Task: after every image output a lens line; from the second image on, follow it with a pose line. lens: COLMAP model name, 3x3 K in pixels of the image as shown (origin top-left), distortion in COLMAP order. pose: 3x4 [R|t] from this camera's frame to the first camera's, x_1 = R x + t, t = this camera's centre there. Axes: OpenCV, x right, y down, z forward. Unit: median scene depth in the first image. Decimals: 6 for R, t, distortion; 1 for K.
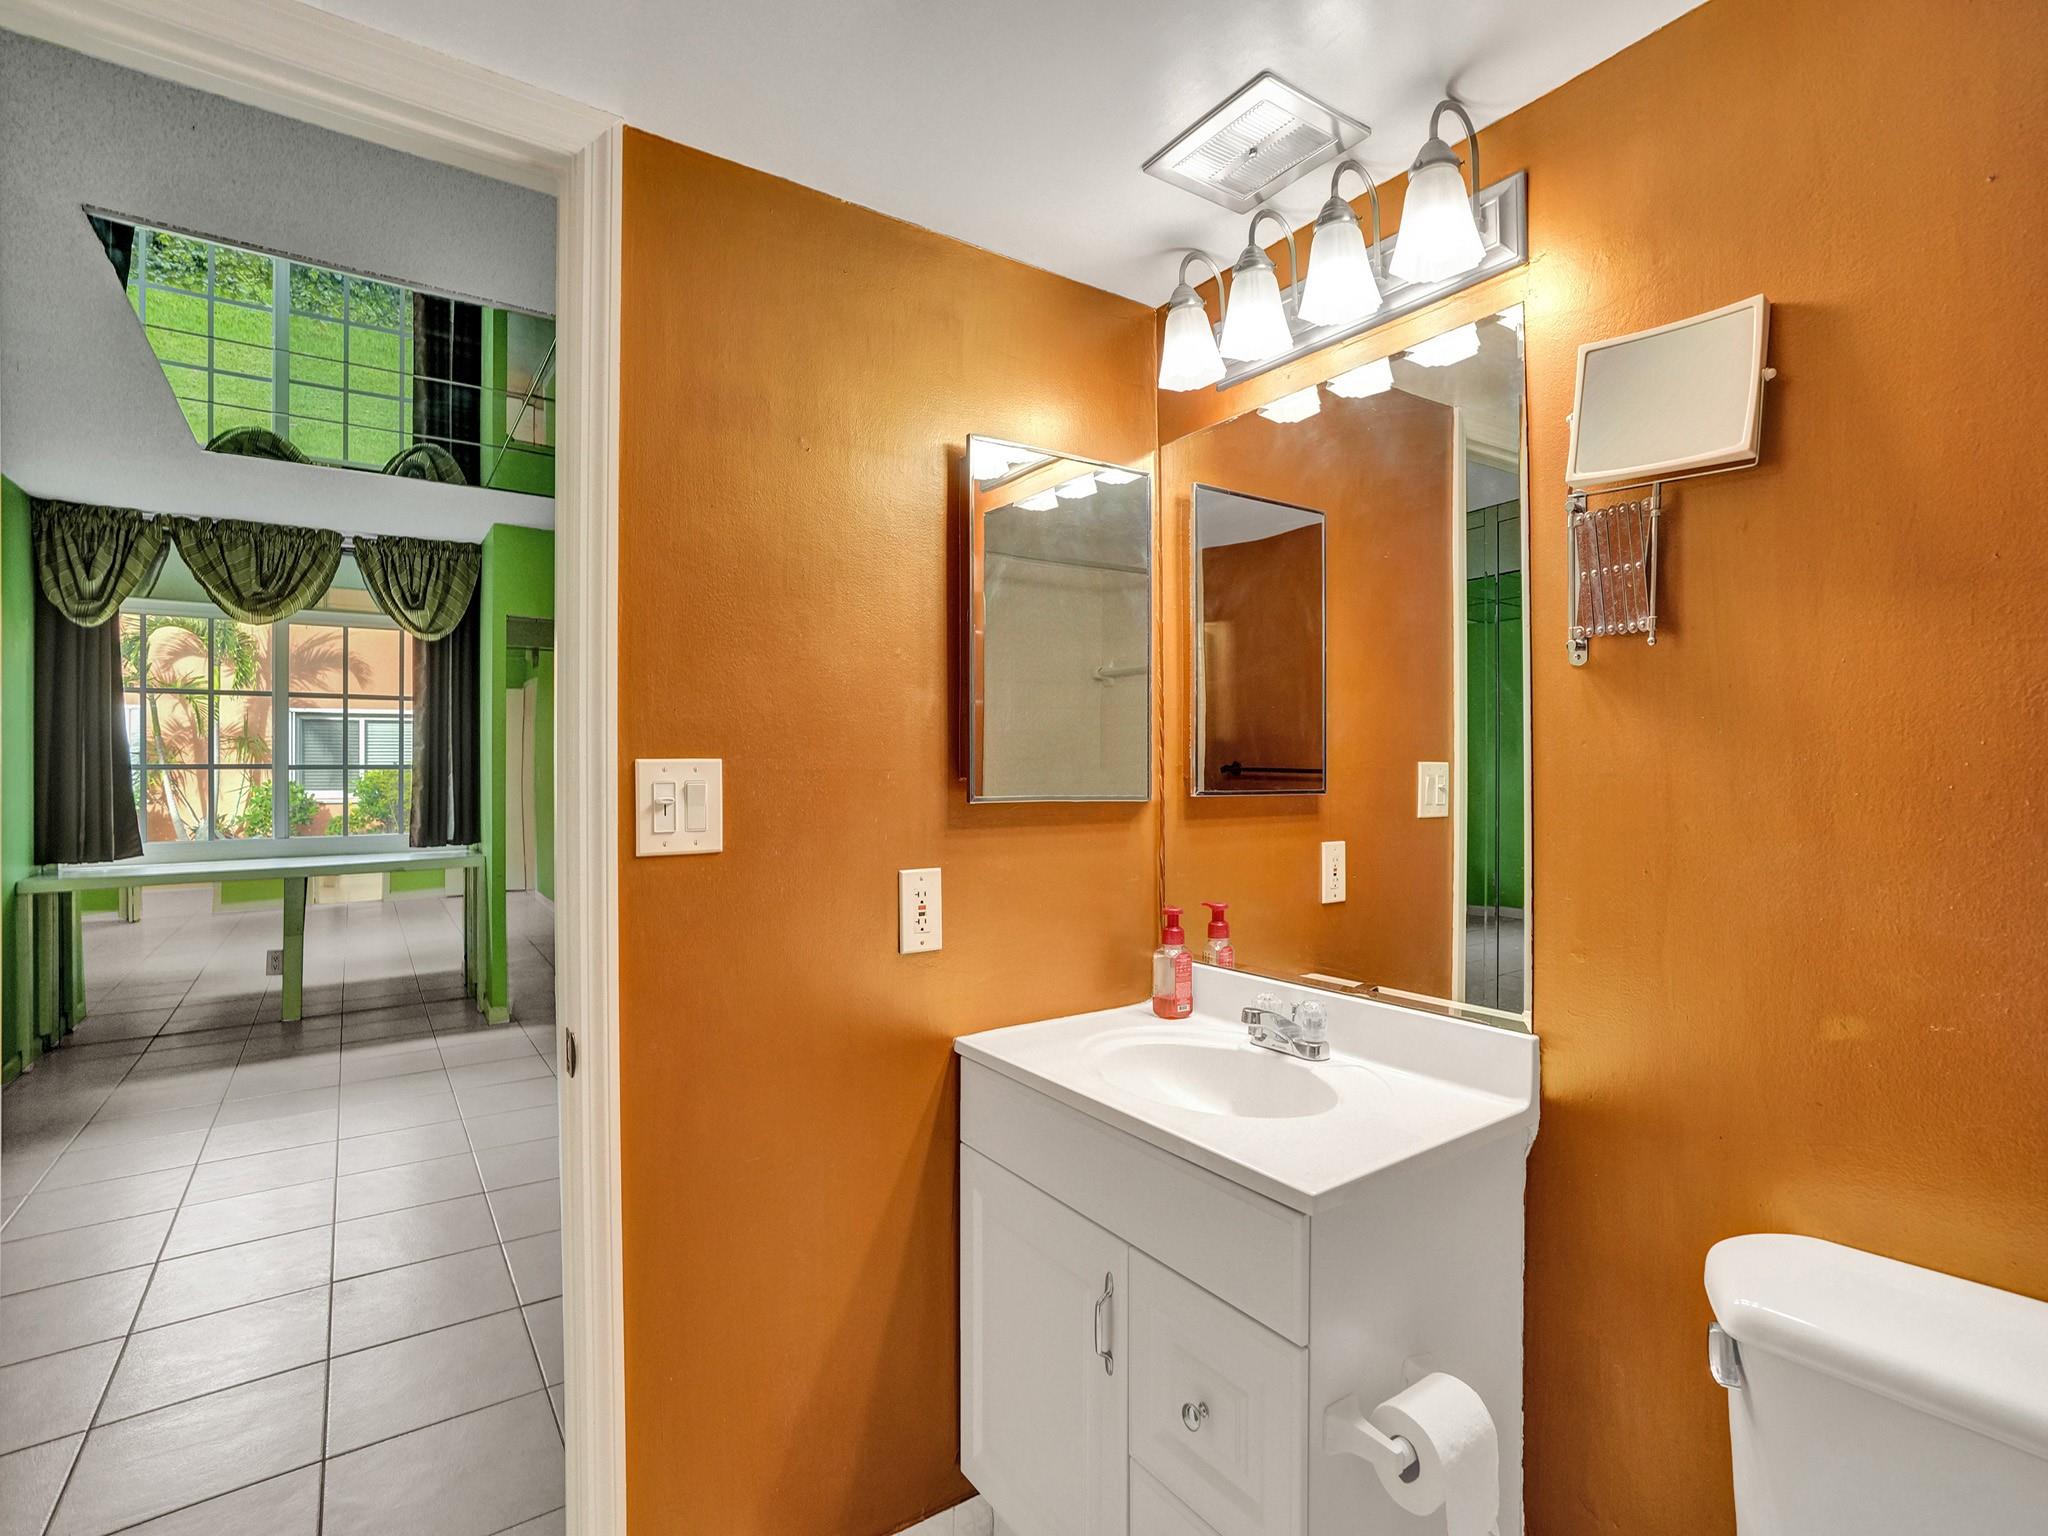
lens RADIAL K [[983.7, 0, 1031.3], [0, 983.7, 768.1], [0, 0, 1]] dist [-0.058991, 0.017036]
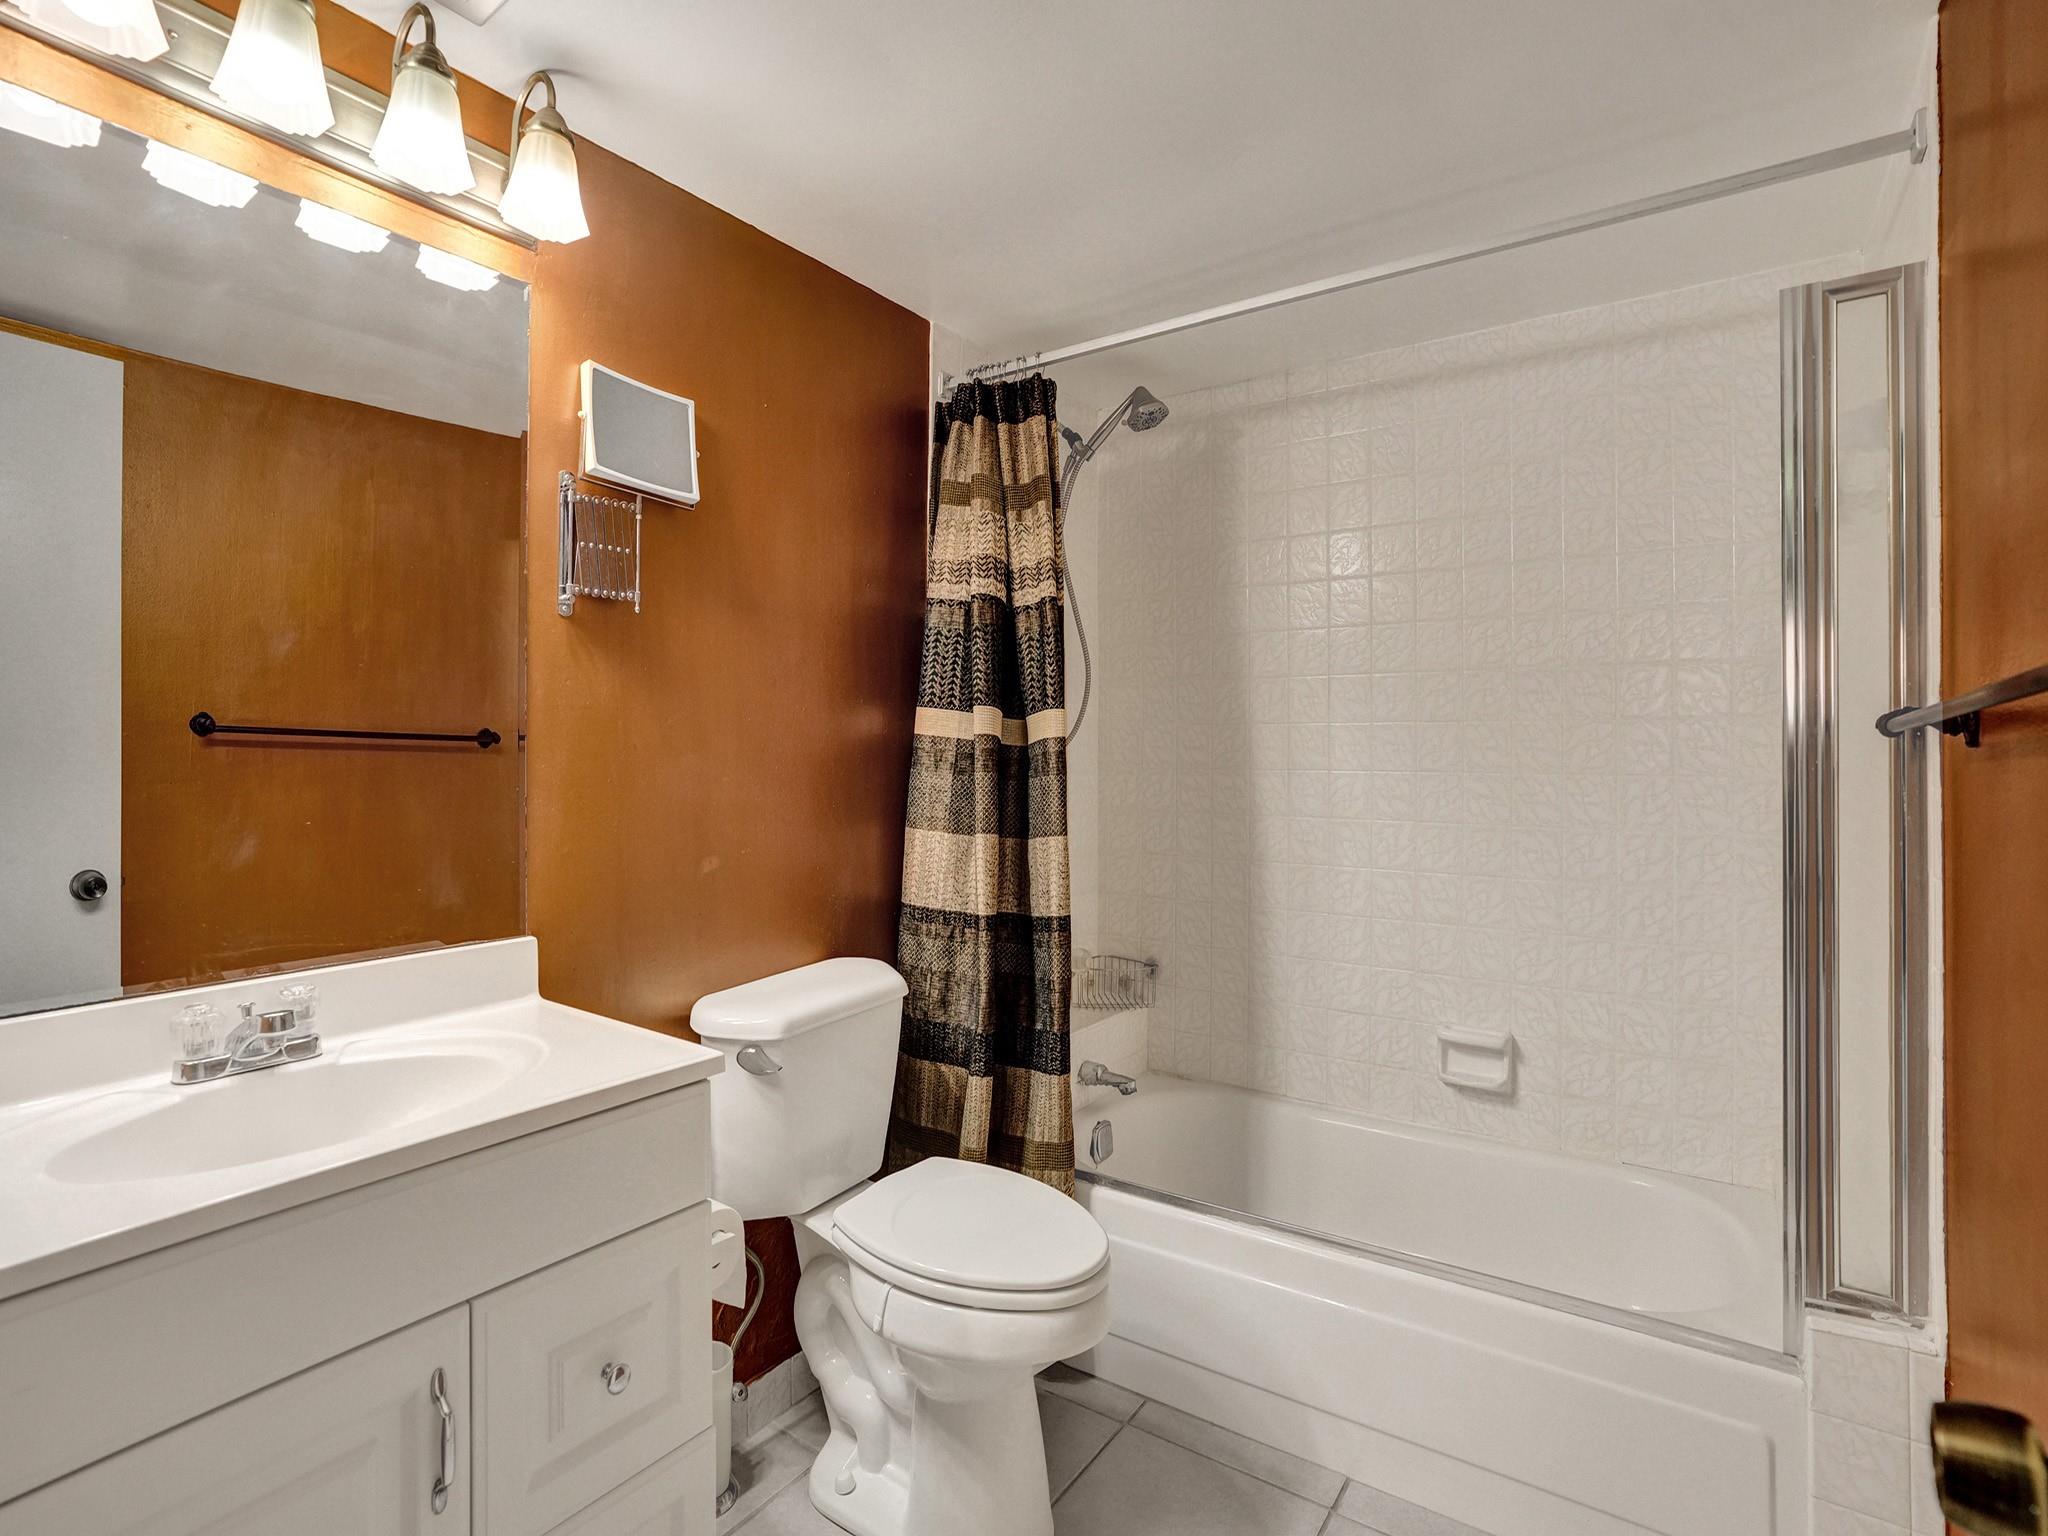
lens RADIAL K [[983.7, 0, 1031.3], [0, 983.7, 768.1], [0, 0, 1]] dist [-0.058991, 0.017036]
pose [[-0.360520, -0.005091, 0.932738, -0.728963], [0.007944, 0.999932, 0.008528, 0.073804], [-0.932718, 0.010484, -0.360455, 0.842499]]
